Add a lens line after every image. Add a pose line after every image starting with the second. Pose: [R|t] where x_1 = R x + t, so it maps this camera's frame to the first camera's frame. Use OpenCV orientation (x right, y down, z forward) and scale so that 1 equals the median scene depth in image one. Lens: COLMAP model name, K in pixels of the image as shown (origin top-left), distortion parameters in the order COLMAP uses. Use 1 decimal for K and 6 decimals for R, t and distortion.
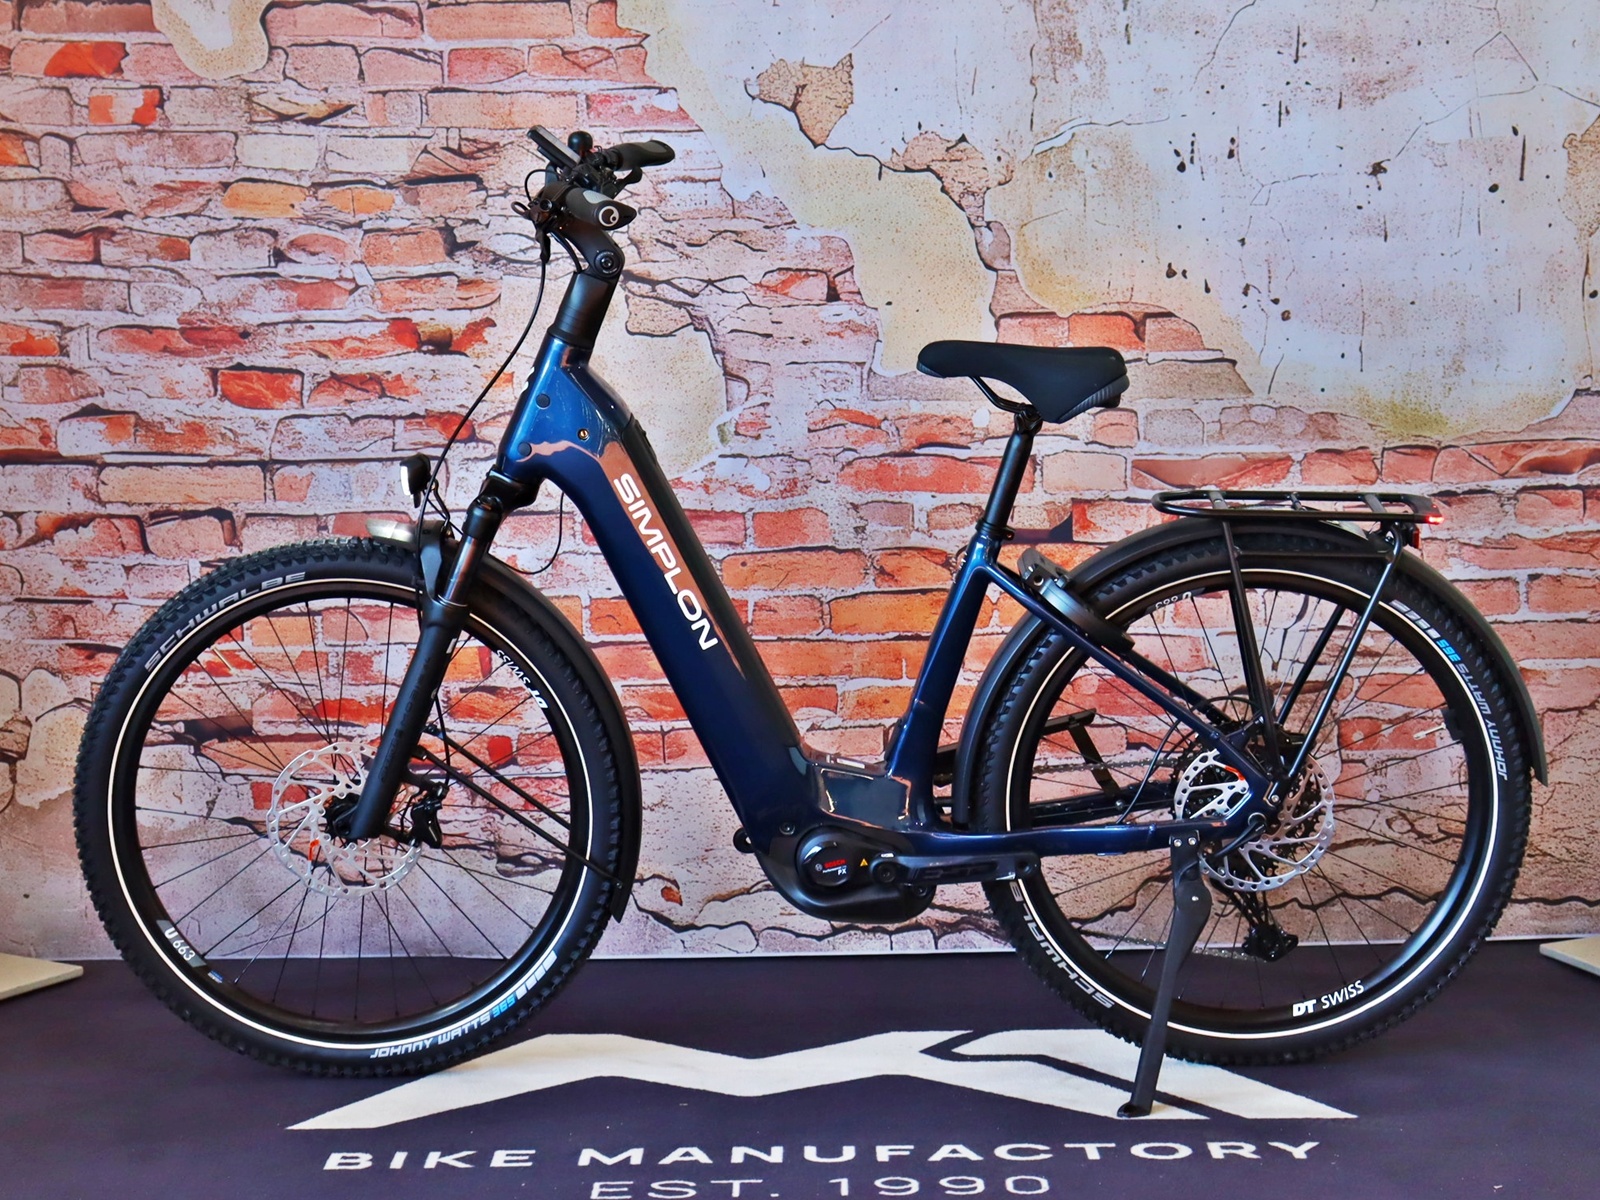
lens RADIAL K [[3649.6, 0, 769.5], [0, 3649.6, 428.8], [0, 0, 1]] dist [0.068143, 0.204382]
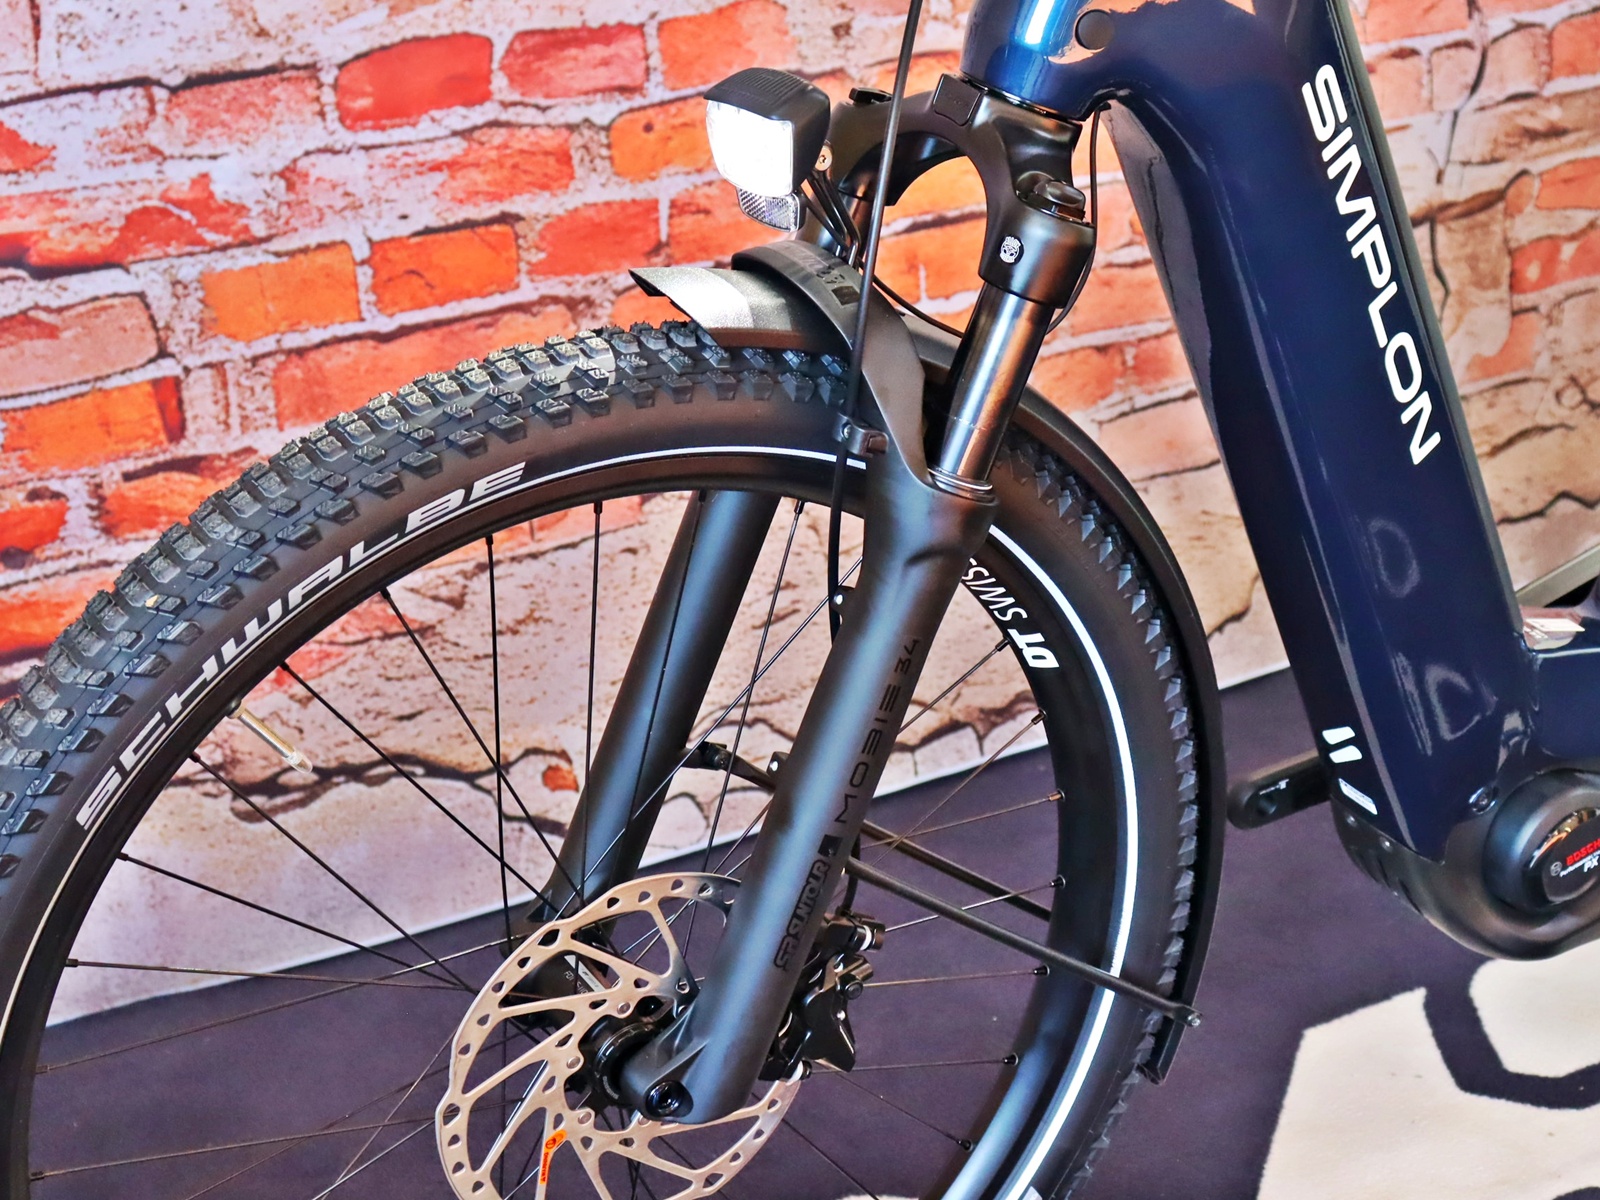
lens RADIAL K [[3241.9, 0, 875.7], [0, 3241.9, 617.1], [0, 0, 1]] dist [0.052378, 0.389270]
pose [[0.832234, -0.212647, 0.512024, -0.221714], [0.046611, 0.947088, 0.317573, -0.038795], [-0.552462, -0.240429, 0.798110, 0.614417]]
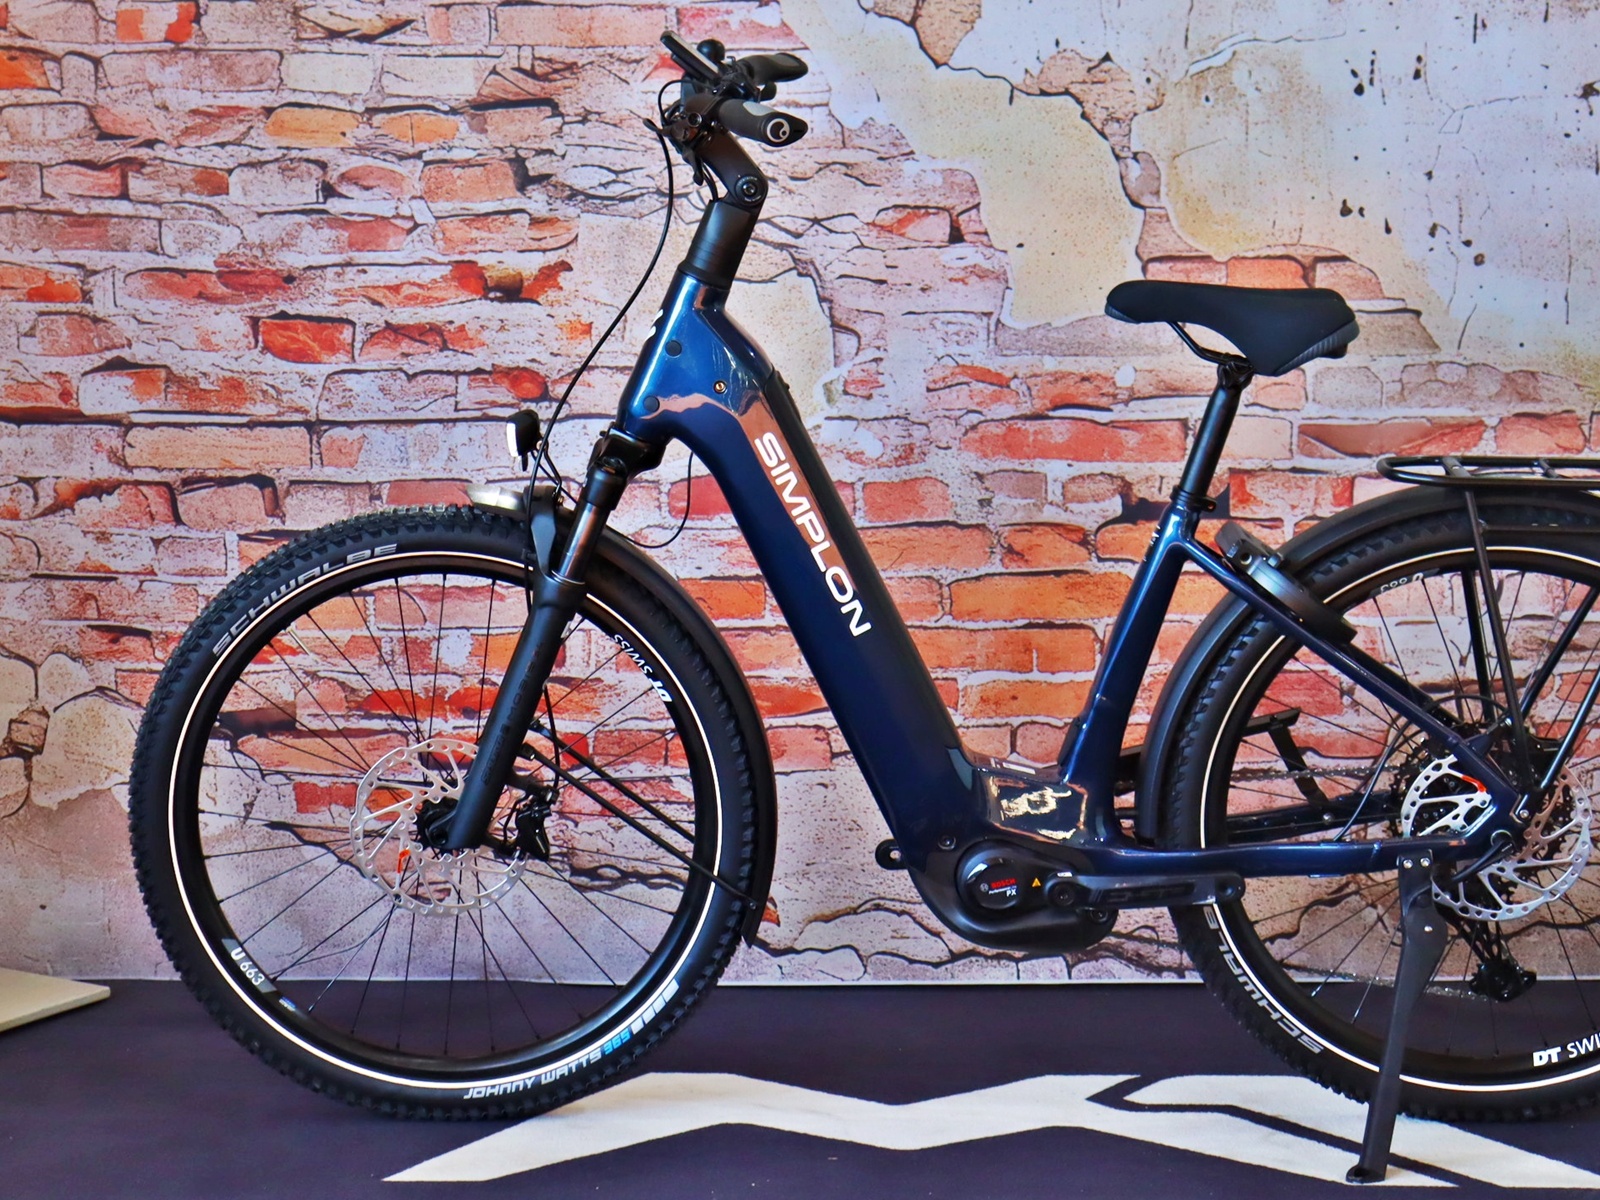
lens RADIAL K [[3795.0, 0, 505.8], [0, 3795.0, 460.4], [0, 0, 1]] dist [0.079704, 0.273765]
pose [[0.999381, 0.004812, -0.034861, -0.058852], [-0.004408, 0.999922, 0.011682, 0.007284], [0.034915, -0.011521, 0.999324, 0.079880]]
